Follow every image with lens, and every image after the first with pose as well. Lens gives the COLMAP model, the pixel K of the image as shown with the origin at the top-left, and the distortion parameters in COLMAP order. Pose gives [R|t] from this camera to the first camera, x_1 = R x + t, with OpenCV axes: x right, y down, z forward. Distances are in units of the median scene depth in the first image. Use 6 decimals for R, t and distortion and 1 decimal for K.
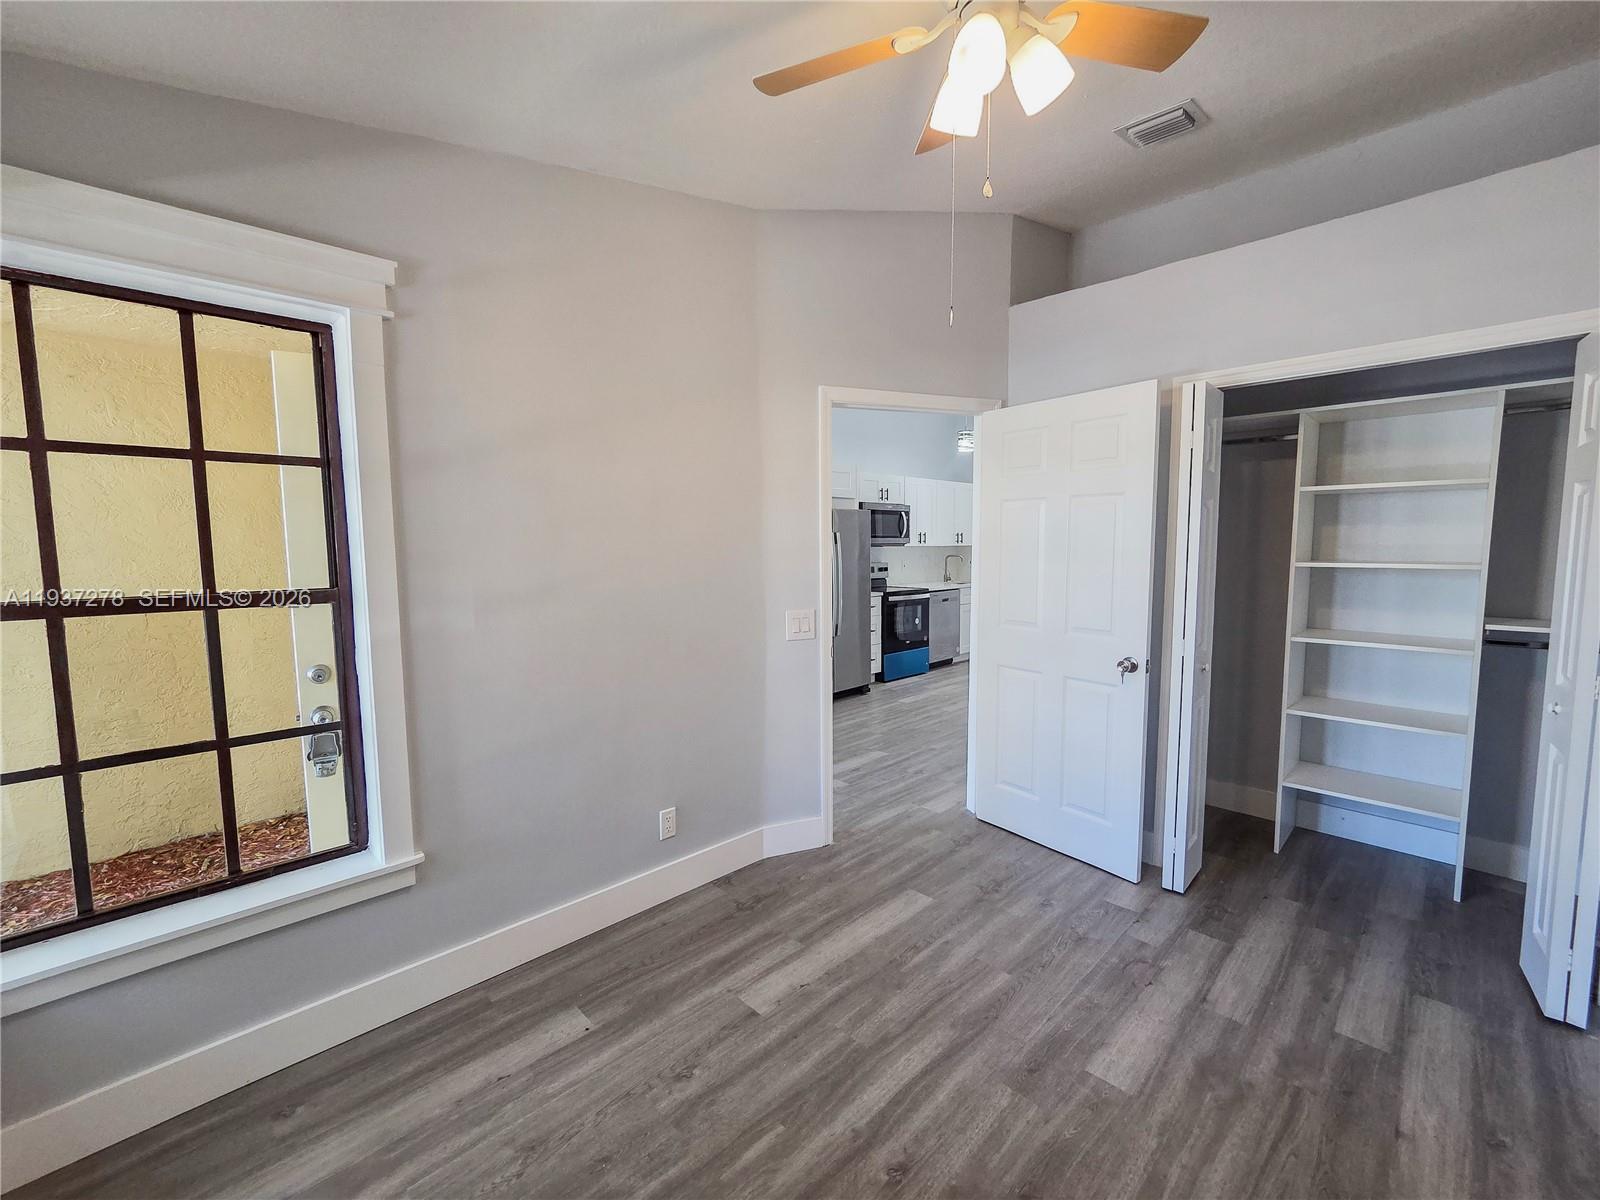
lens RADIAL K [[661.4, 0, 806.3], [0, 661.4, 595.8], [0, 0, 1]] dist [-0.006808, 0.001834]
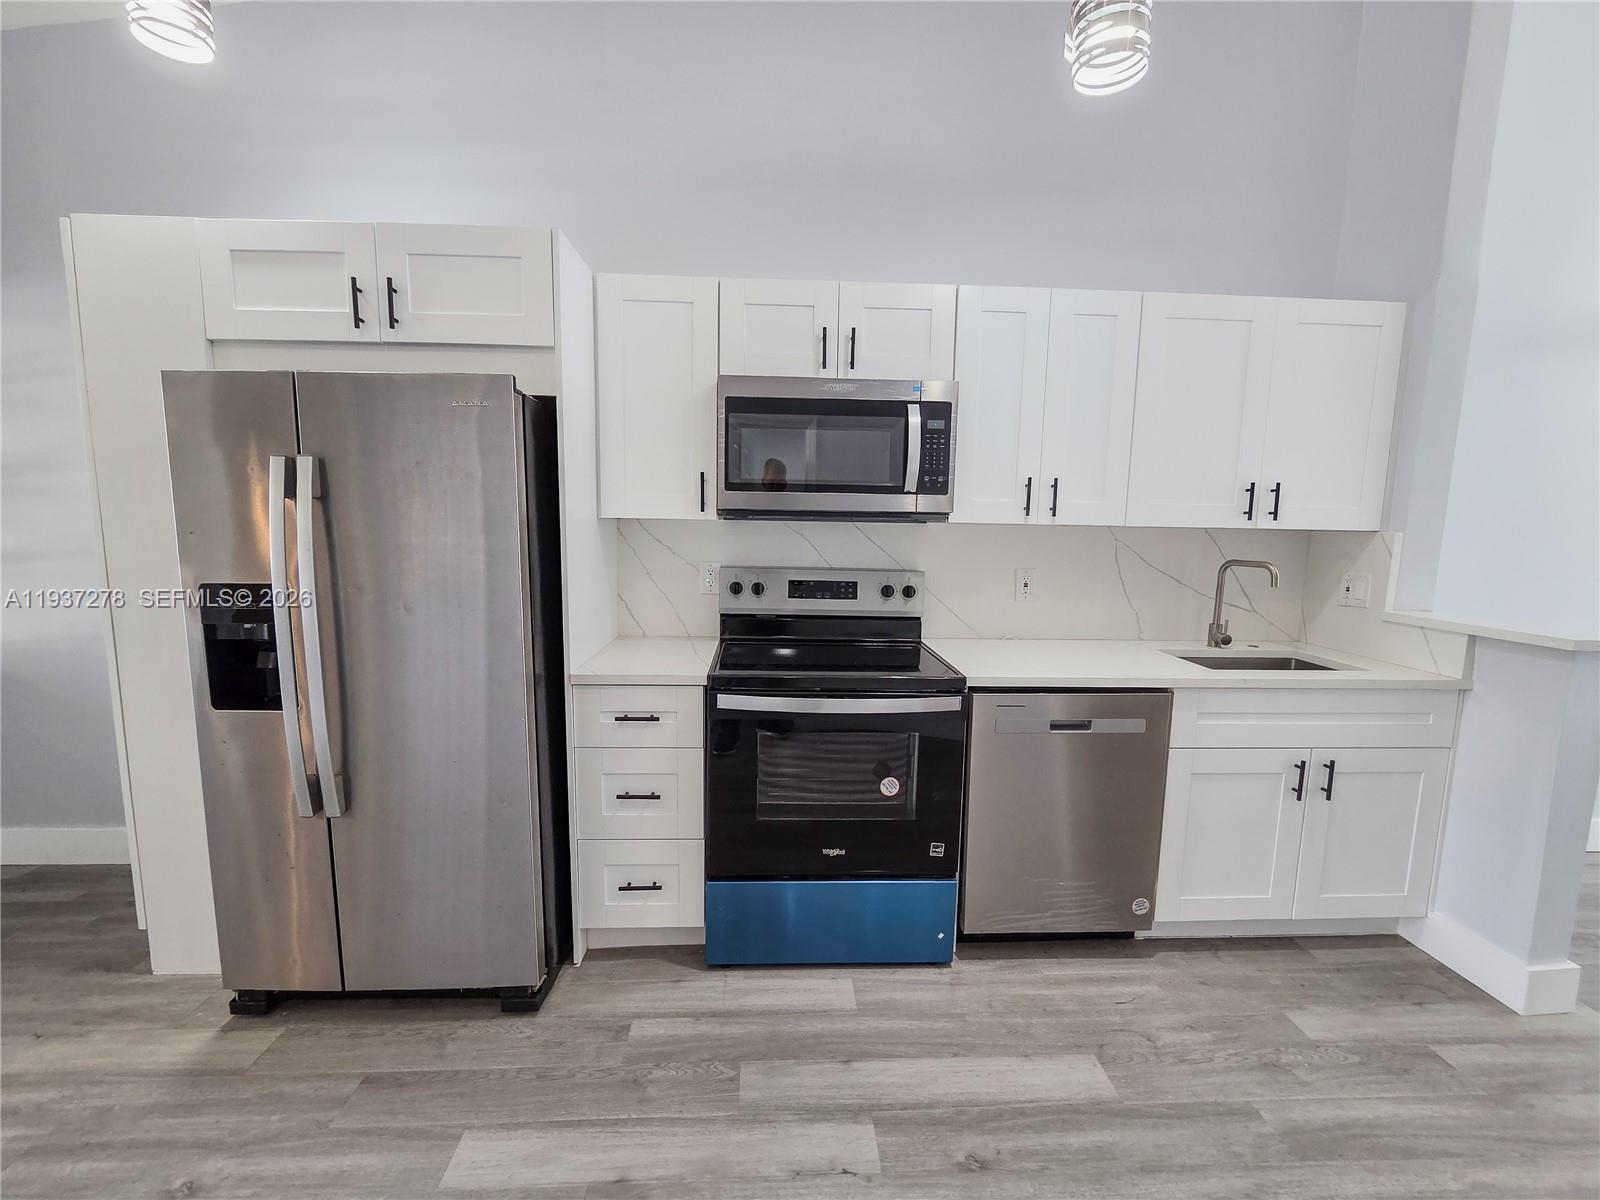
lens RADIAL K [[661.4, 0, 796.0], [0, 661.4, 599.7], [0, 0, 1]] dist [-0.006808, 0.001834]
pose [[0.739225, 0.100289, -0.665949, 0.337088], [-0.074756, 0.994958, 0.066855, -0.060827], [0.669297, 0.000363, 0.742995, 0.807484]]
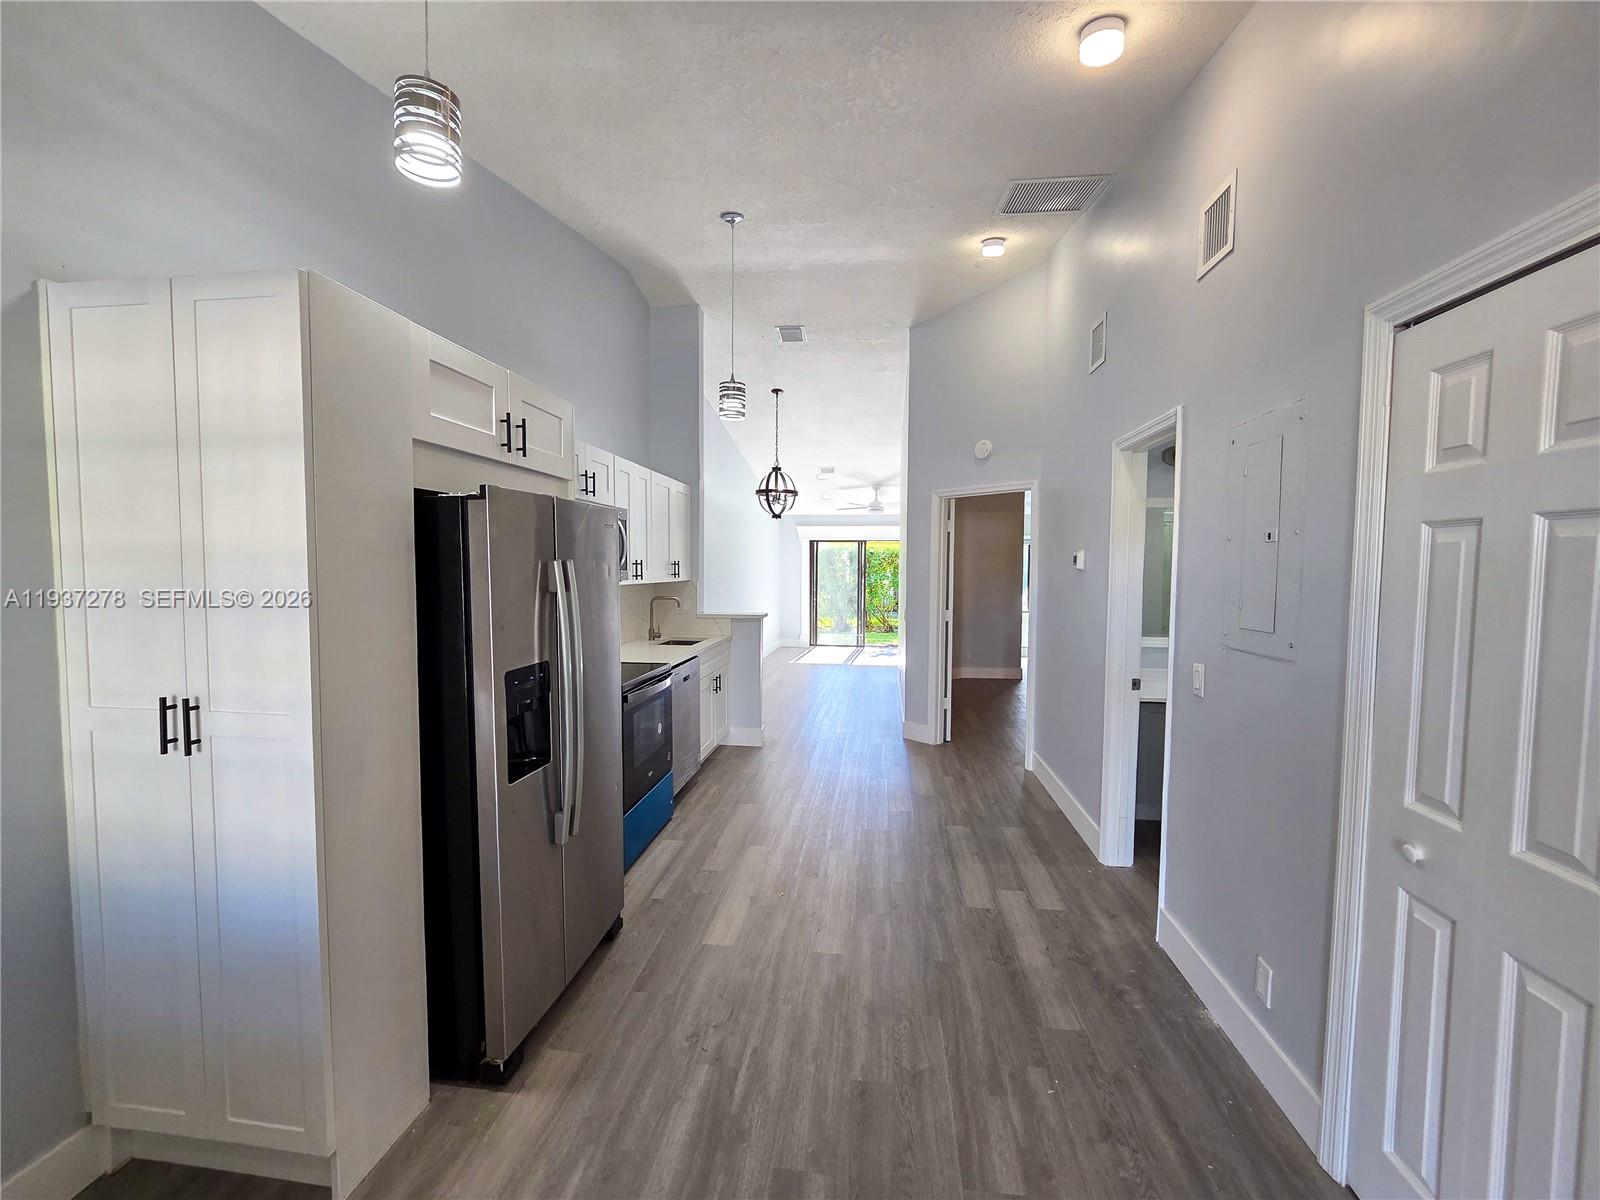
lens RADIAL K [[661.4, 0, 797.1], [0, 661.4, 600.5], [0, 0, 1]] dist [-0.006808, 0.001834]
pose [[0.791068, -0.022355, 0.611319, -0.068548], [0.039319, 0.999124, -0.014344, -0.054898], [-0.610463, 0.035384, 0.791254, 0.543710]]
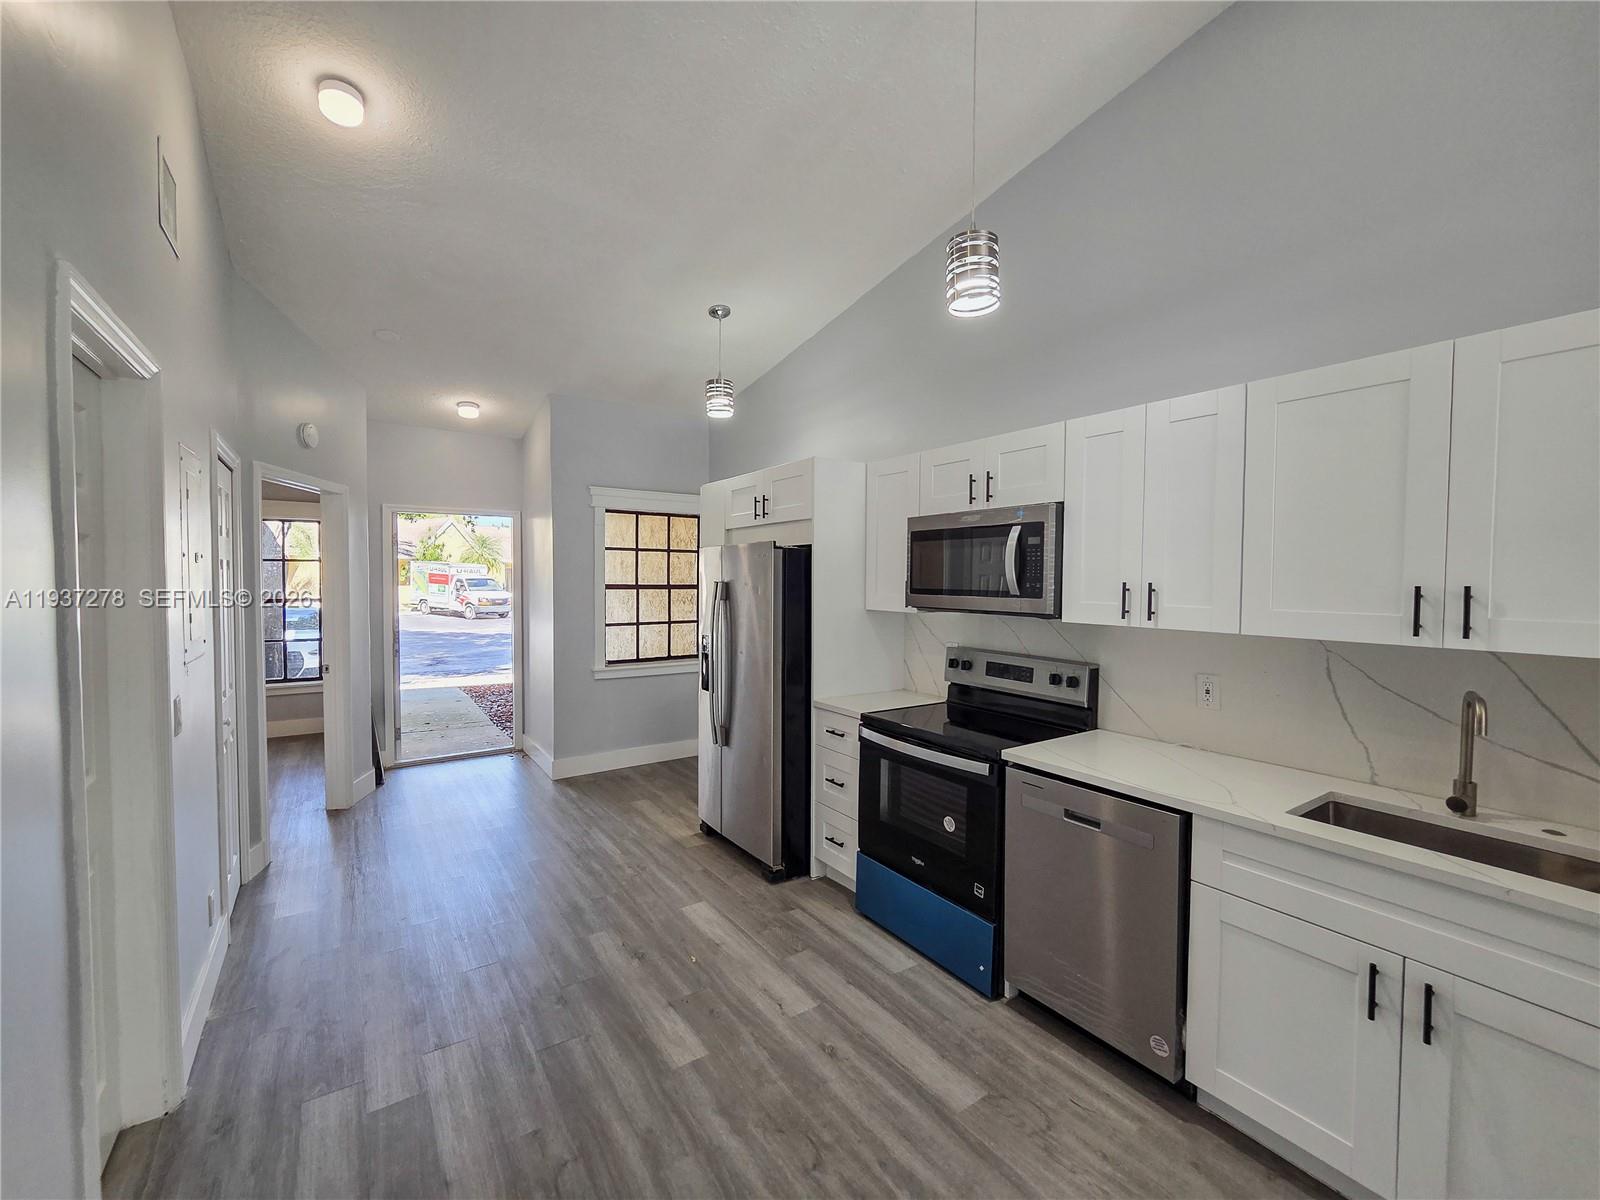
lens RADIAL K [[661.4, 0, 804.2], [0, 661.4, 595.0], [0, 0, 1]] dist [-0.006808, 0.001834]
pose [[-0.174711, 0.030746, -0.984140, 0.569415], [-0.086378, 0.995180, 0.046425, -0.103781], [0.980824, 0.093119, -0.171213, 1.028735]]
